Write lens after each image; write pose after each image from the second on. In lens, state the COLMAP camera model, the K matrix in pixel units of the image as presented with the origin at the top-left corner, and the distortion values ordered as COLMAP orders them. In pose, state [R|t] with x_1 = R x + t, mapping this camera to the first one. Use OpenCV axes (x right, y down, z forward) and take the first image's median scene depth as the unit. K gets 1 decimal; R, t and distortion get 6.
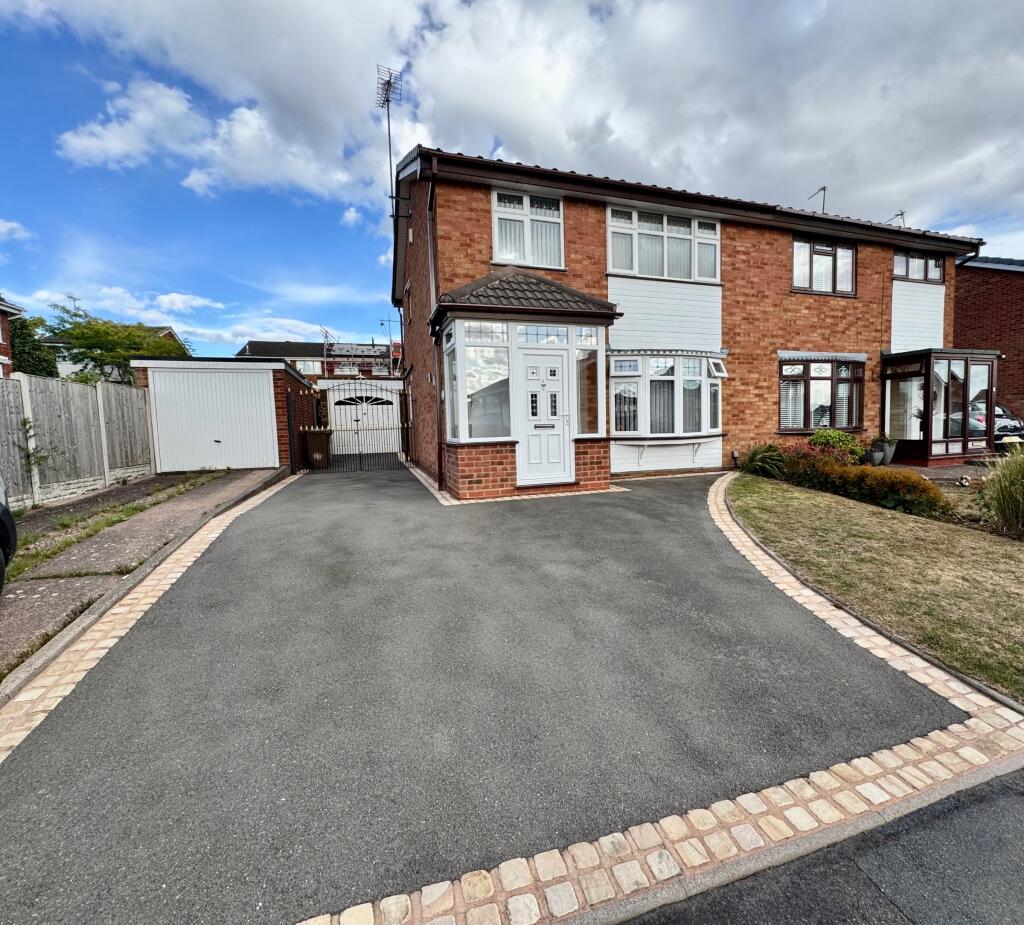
lens RADIAL K [[515.0, 0, 512.1], [0, 515.0, 459.4], [0, 0, 1]] dist [0.001884, -0.002074]
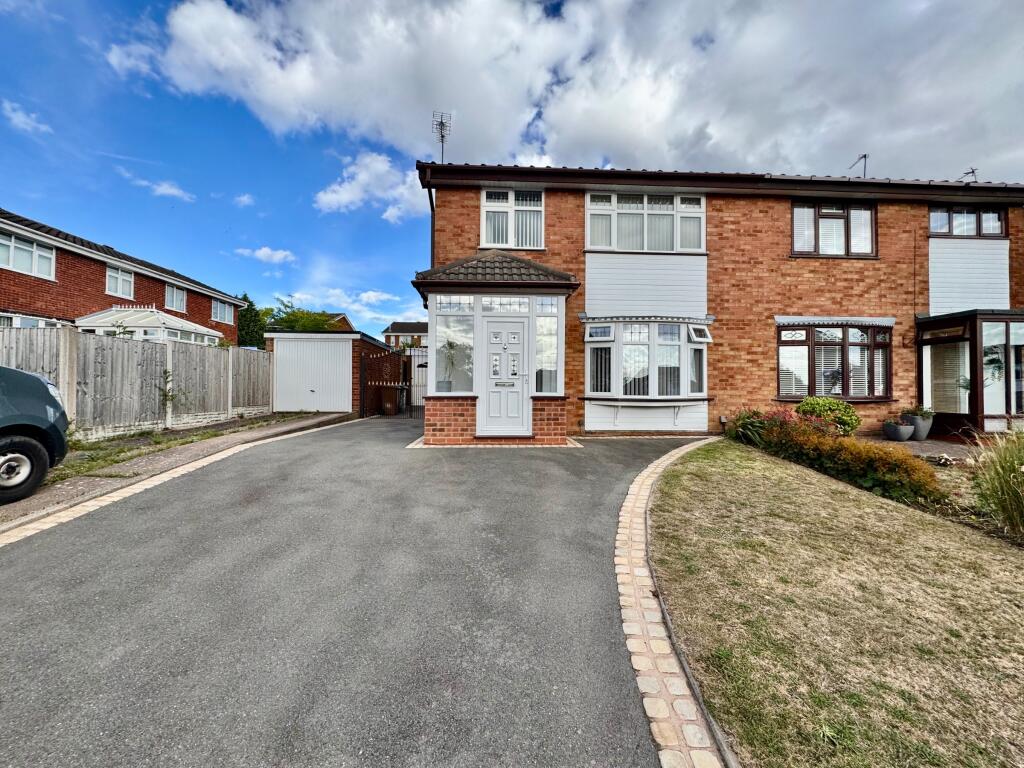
lens RADIAL K [[411.2, 0, 508.3], [0, 411.2, 387.8], [0, 0, 1]] dist [0.002199, -0.001613]
pose [[0.953512, 0.028970, -0.299958, 0.278609], [-0.048645, 0.997111, -0.058331, -0.004160], [0.297402, 0.070211, 0.952167, 0.113232]]
